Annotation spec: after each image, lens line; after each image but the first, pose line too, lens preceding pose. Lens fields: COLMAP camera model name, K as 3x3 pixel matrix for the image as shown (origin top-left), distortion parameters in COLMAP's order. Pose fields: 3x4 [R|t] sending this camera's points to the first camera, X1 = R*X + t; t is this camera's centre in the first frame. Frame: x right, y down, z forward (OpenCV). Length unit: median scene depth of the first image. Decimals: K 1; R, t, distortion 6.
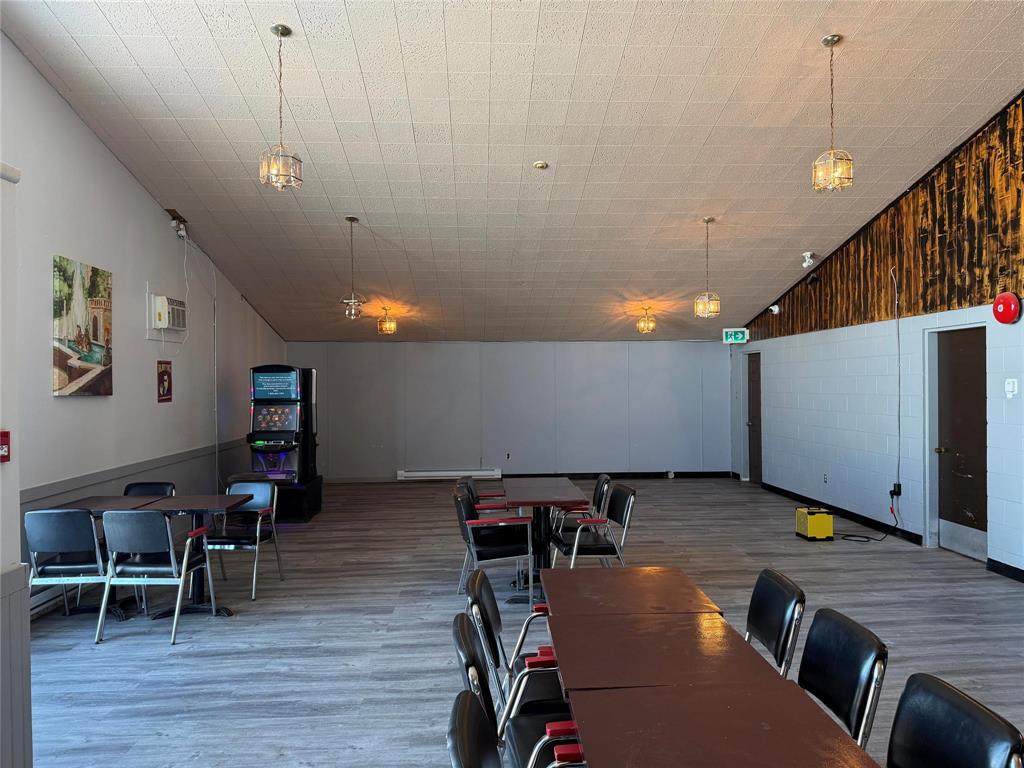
lens RADIAL K [[721.6, 0, 517.7], [0, 721.6, 382.2], [0, 0, 1]] dist [0.062509, -0.052756]
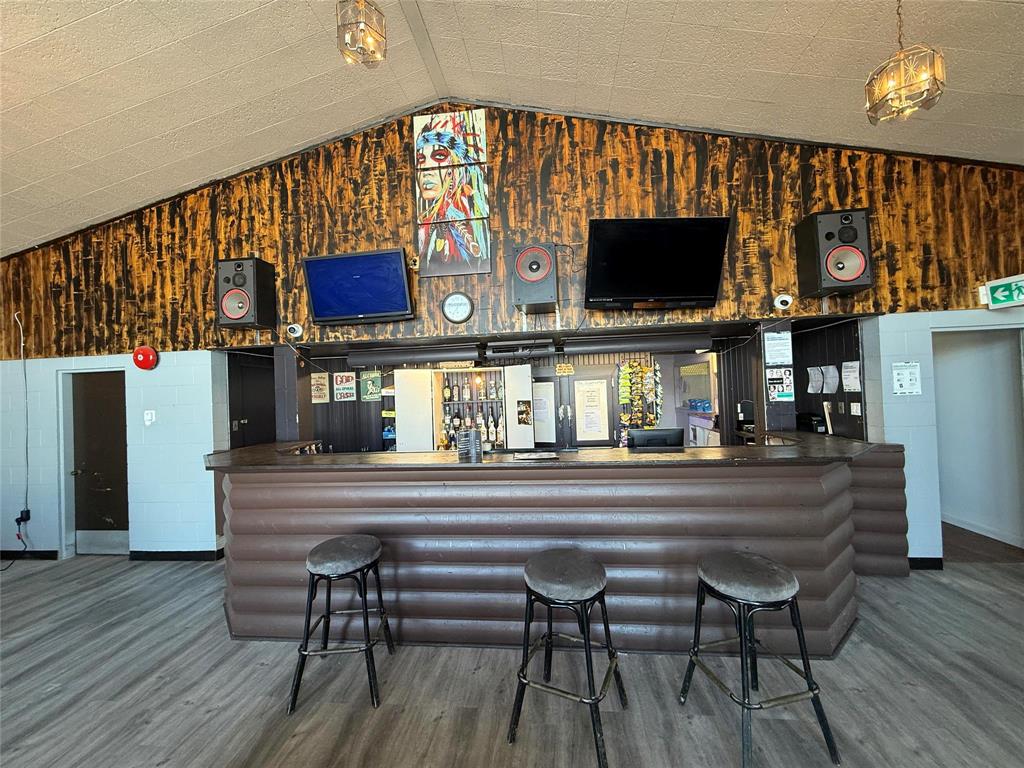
lens RADIAL K [[404.2, 0, 512.0], [0, 404.2, 384.0], [0, 0, 1]] dist [0.000145, -0.000277]
pose [[0.164749, 0.015641, 0.986212, 0.043449], [0.035012, 0.999151, -0.021695, -0.011666], [-0.985714, 0.038103, 0.164061, 0.189120]]
